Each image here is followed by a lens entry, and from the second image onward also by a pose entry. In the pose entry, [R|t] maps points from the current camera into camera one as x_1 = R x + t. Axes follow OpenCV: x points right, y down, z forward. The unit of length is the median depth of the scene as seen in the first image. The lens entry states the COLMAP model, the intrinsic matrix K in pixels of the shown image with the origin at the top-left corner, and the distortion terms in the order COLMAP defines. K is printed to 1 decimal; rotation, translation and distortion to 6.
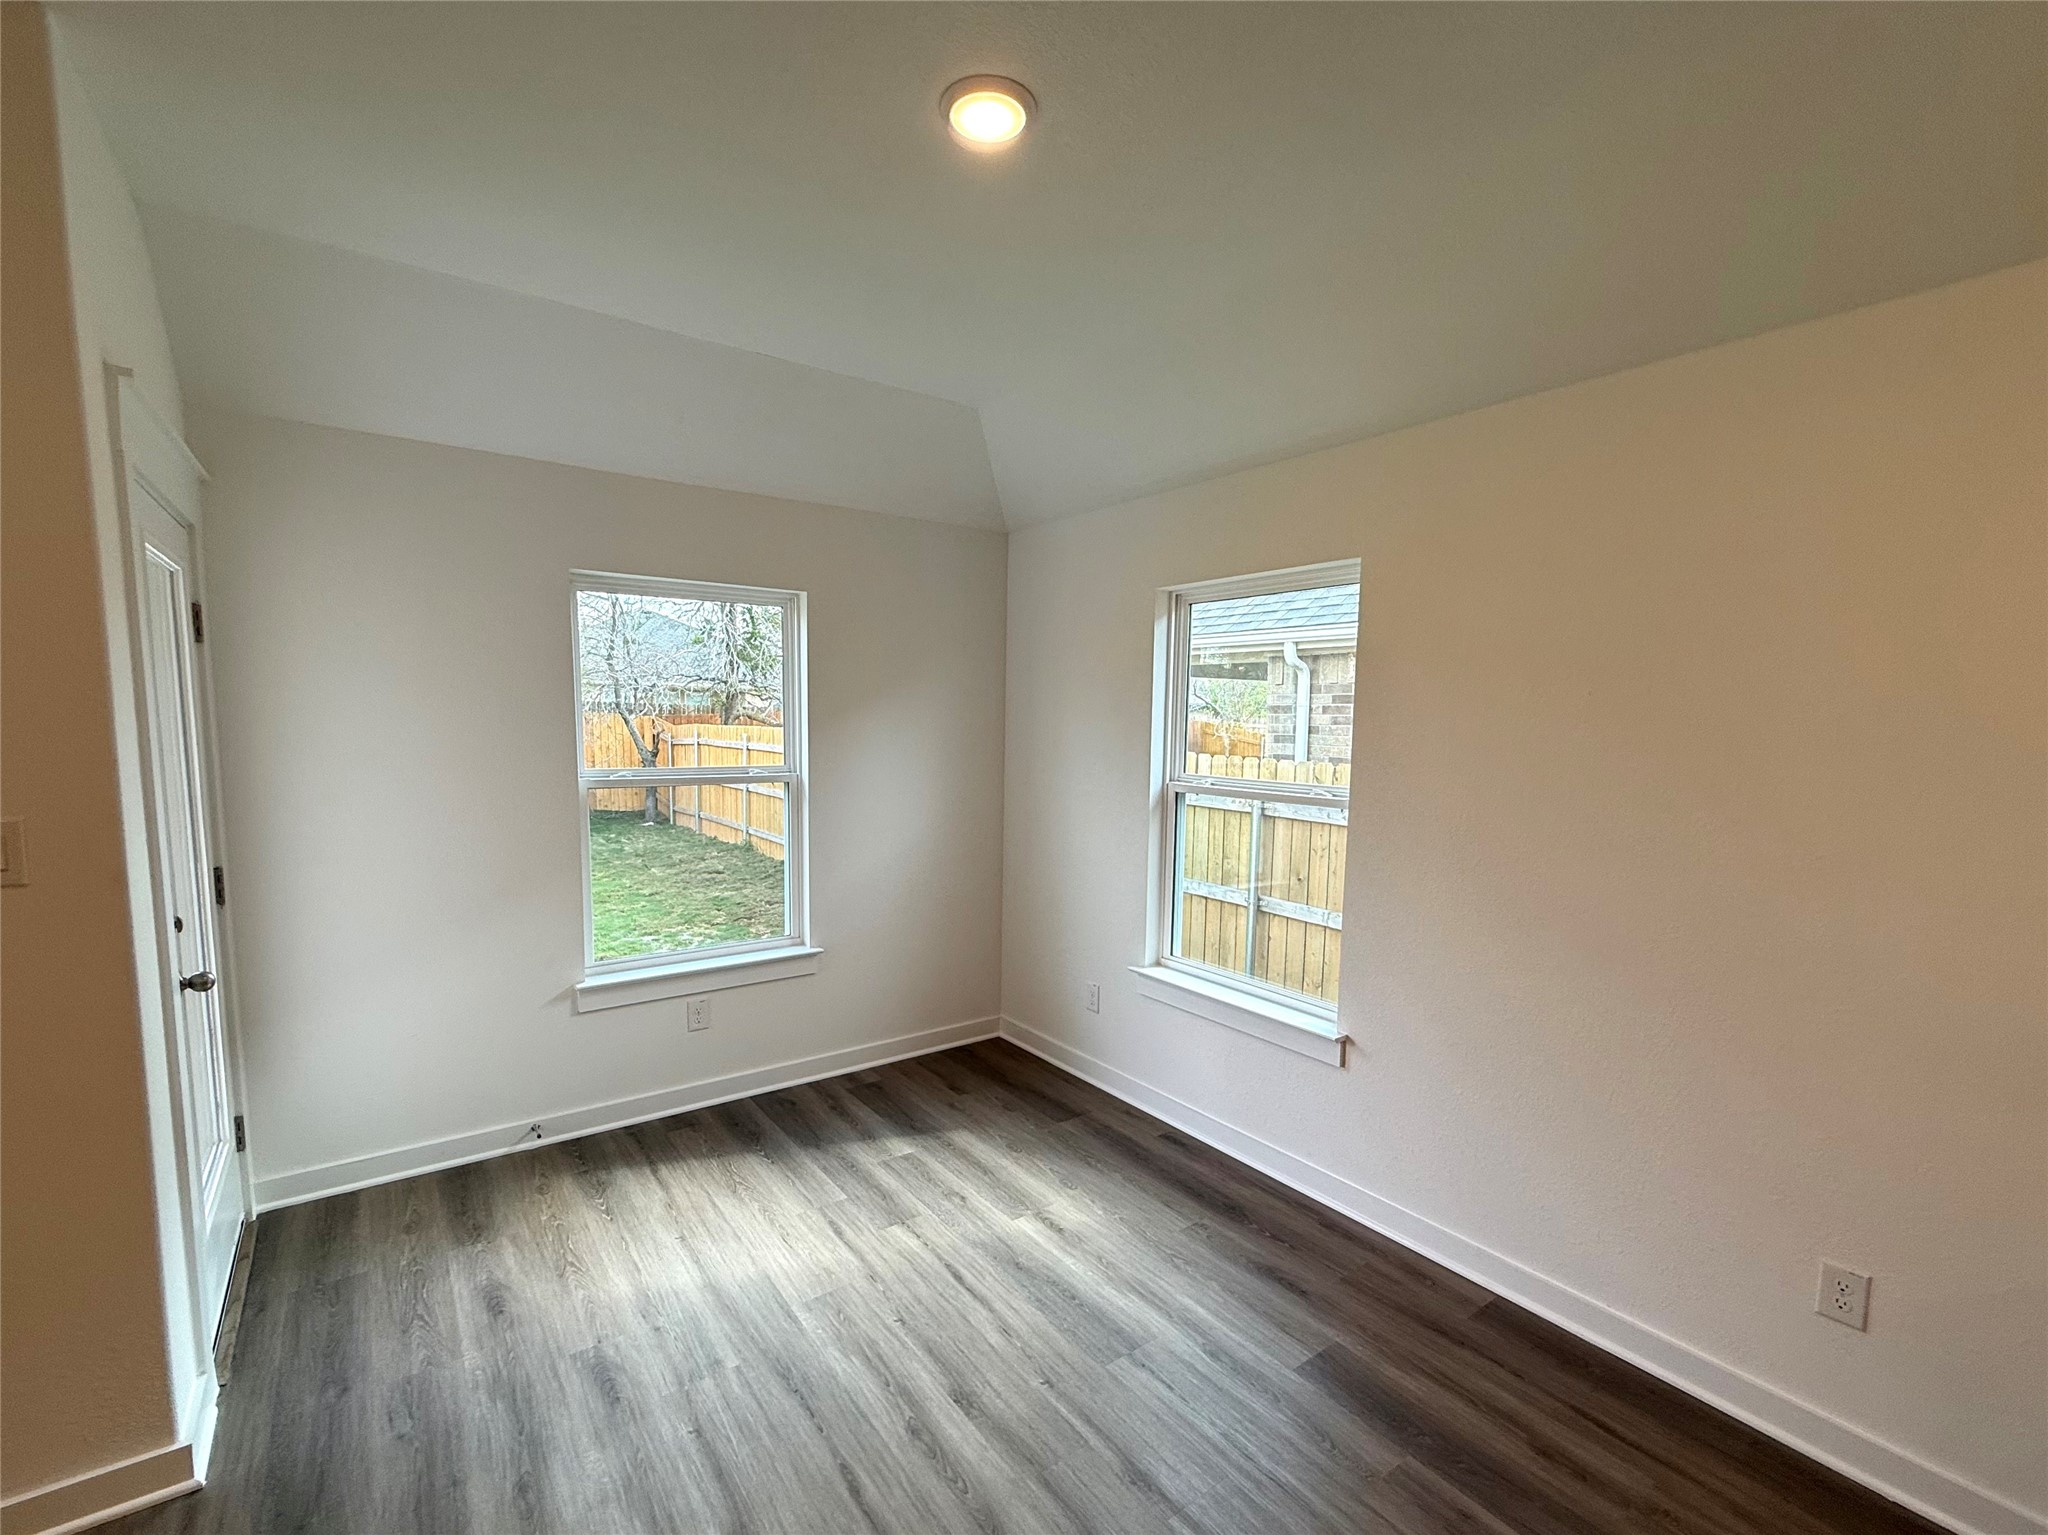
lens RADIAL K [[899.3, 0, 1018.7], [0, 899.3, 814.4], [0, 0, 1]] dist [-0.000812, 0.000190]
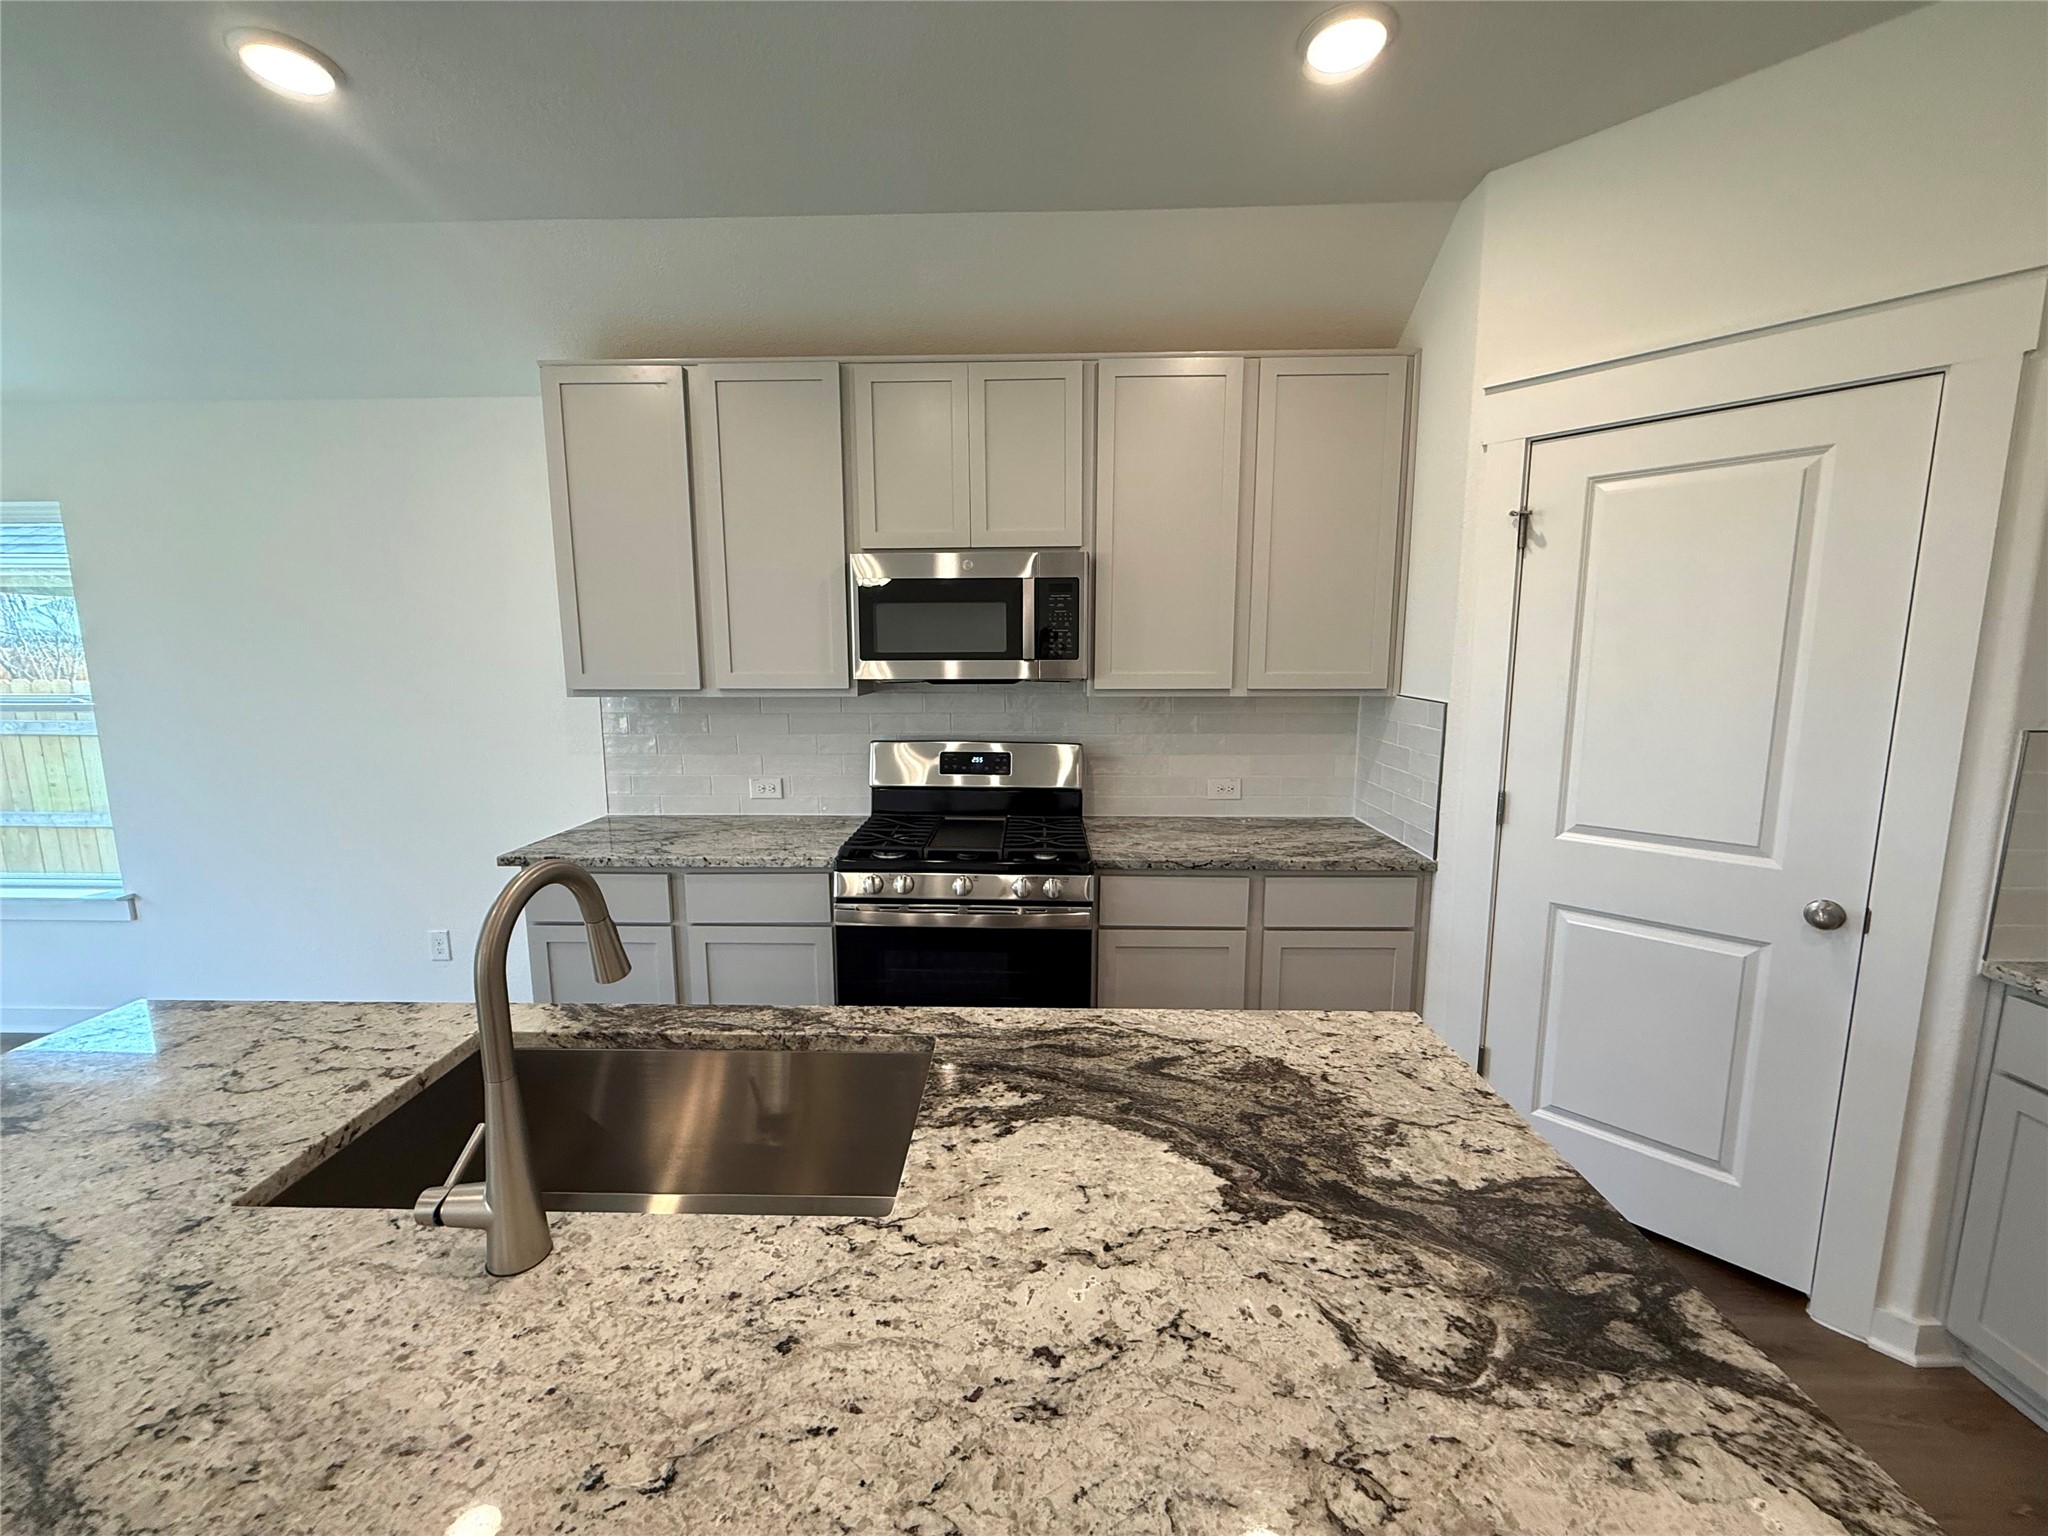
lens RADIAL K [[815.7, 0, 1017.0], [0, 815.7, 768.4], [0, 0, 1]] dist [-0.001219, 0.000481]
pose [[0.610131, -0.128356, 0.781835, 0.213210], [0.096797, 0.991474, 0.087234, 0.080426], [-0.786366, 0.022455, 0.617353, -0.555039]]
